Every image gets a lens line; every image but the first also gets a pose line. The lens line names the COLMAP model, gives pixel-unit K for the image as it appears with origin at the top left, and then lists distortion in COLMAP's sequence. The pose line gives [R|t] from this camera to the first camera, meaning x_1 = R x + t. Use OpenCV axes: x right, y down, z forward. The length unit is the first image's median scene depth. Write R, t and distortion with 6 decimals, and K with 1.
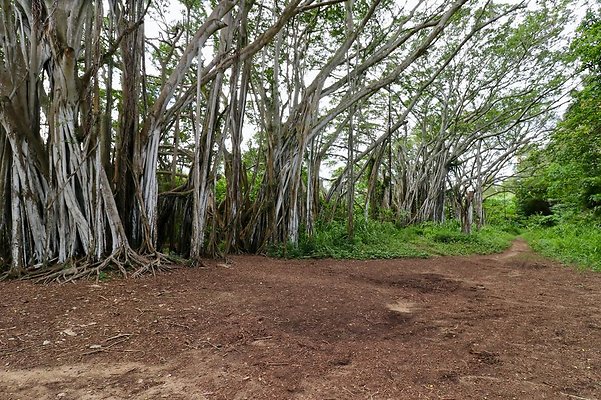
lens RADIAL K [[295.4, 0, 299.3], [0, 295.4, 201.3], [0, 0, 1]] dist [-0.011657, -0.002720]
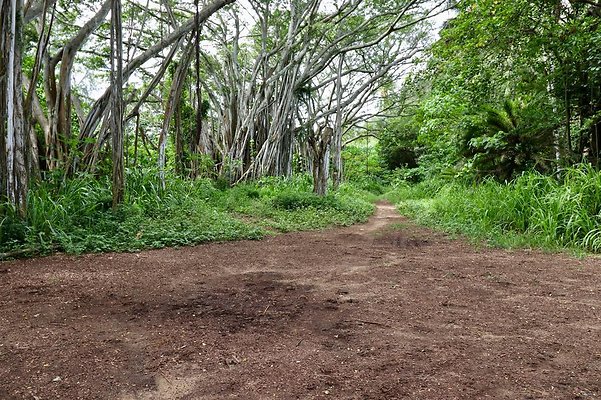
lens RADIAL K [[295.4, 0, 300.9], [0, 295.4, 197.6], [0, 0, 1]] dist [-0.011657, -0.002720]
pose [[0.896862, -0.027332, 0.441466, 0.225990], [-0.020858, 0.994365, 0.103939, 0.047100], [-0.441819, -0.102427, 0.891238, 0.408769]]
